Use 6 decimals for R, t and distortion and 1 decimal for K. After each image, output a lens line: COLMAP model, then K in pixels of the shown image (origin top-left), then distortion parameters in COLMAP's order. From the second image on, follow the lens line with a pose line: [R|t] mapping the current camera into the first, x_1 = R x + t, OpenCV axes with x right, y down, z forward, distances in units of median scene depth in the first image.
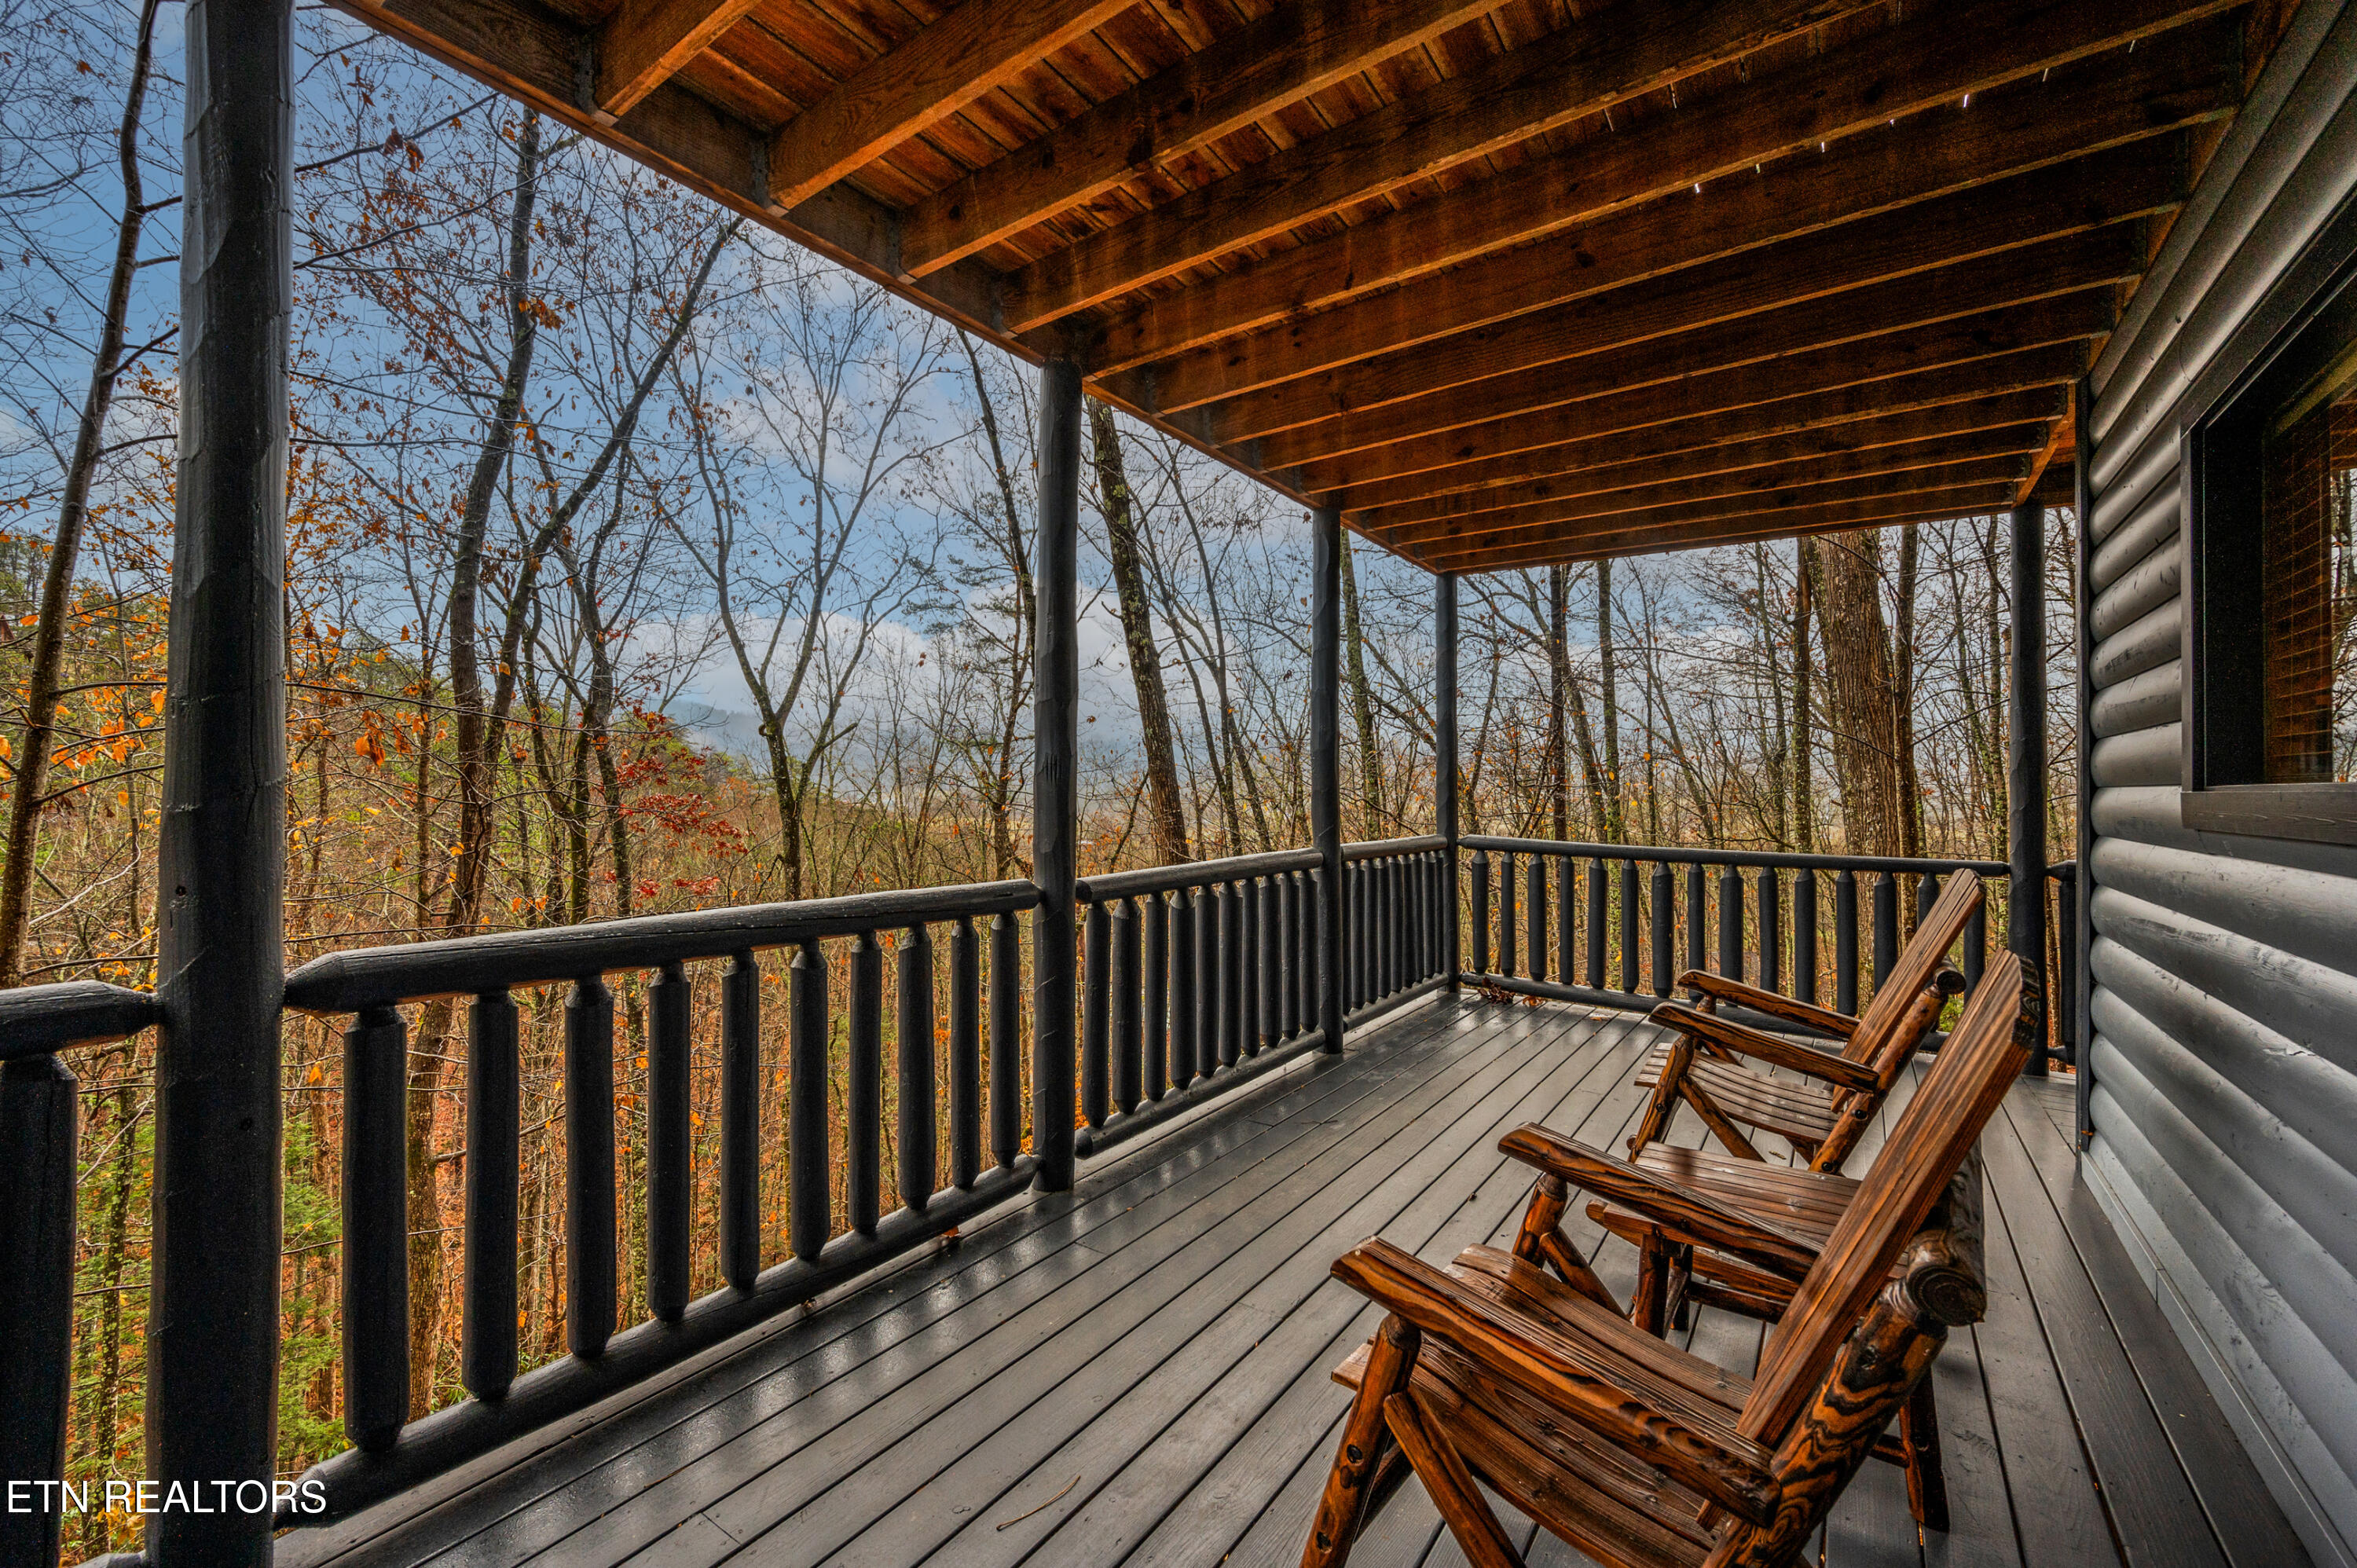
lens RADIAL K [[955.1, 0, 1168.7], [0, 955.1, 759.9], [0, 0, 1]] dist [-0.001504, -0.000207]
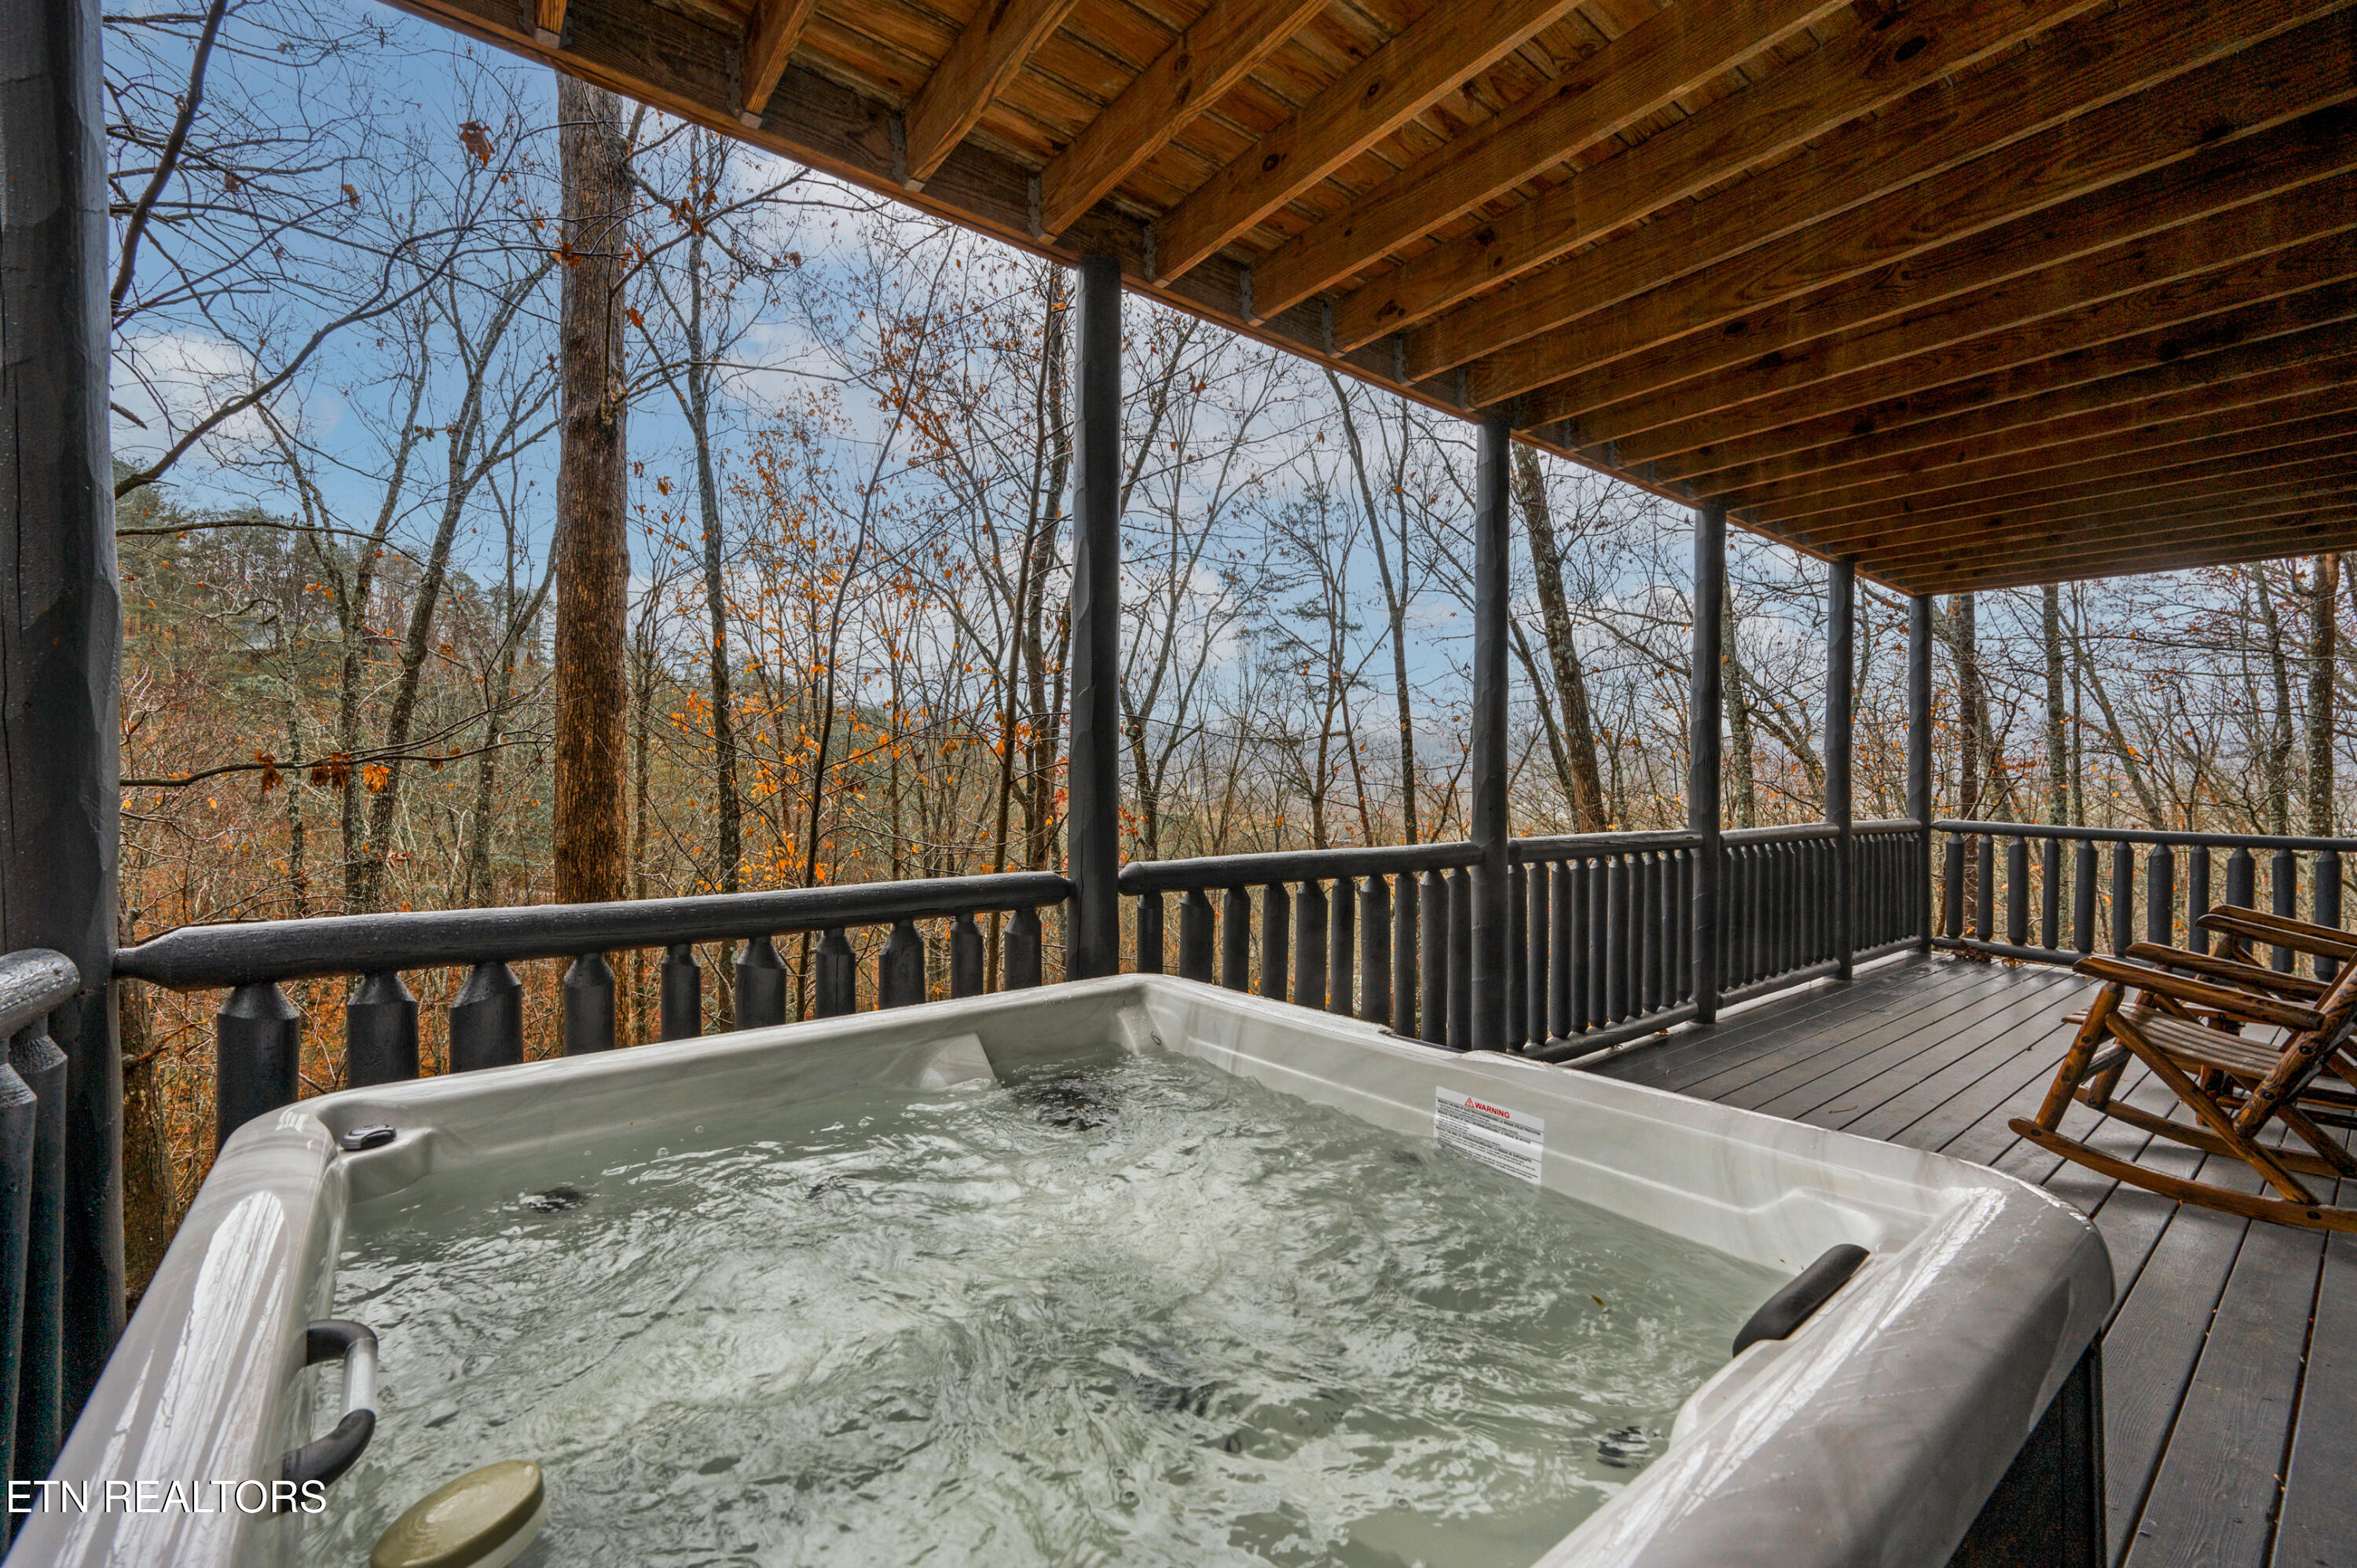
lens RADIAL K [[962.1, 0, 1109.8], [0, 962.1, 783.6], [0, 0, 1]] dist [-0.000572, -0.000103]
pose [[0.951796, 0.006599, -0.306660, -0.193198], [0.002392, 0.999579, 0.028931, -0.001923], [0.306722, -0.028270, 0.951379, -0.282148]]
